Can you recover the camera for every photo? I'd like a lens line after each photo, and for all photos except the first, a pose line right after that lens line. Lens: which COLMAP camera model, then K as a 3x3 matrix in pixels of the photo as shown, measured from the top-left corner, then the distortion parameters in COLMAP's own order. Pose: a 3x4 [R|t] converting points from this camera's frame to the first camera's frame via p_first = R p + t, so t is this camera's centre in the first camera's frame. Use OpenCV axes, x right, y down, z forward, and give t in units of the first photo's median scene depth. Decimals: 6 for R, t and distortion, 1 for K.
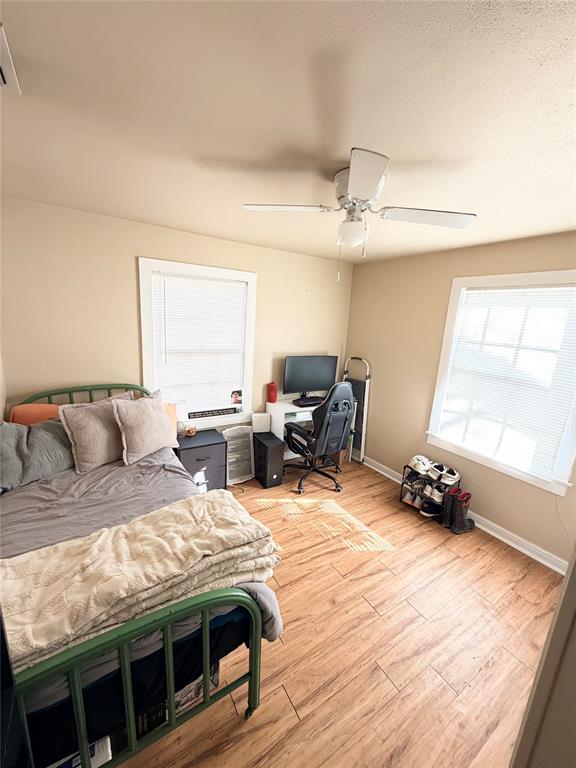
lens RADIAL K [[308.9, 0, 288.4], [0, 308.9, 386.0], [0, 0, 1]] dist [0.000933, 0.000375]
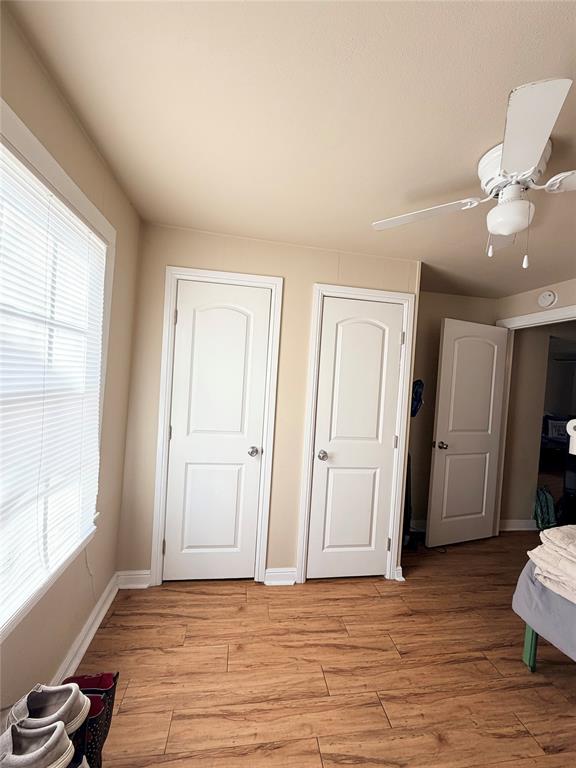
lens RADIAL K [[308.9, 0, 286.3], [0, 308.9, 384.3], [0, 0, 1]] dist [0.000933, 0.000375]
pose [[-0.908692, -0.124383, 0.398507, 0.305568], [-0.027859, 0.970522, 0.239397, -0.211734], [-0.416537, 0.206436, -0.885371, 1.727225]]
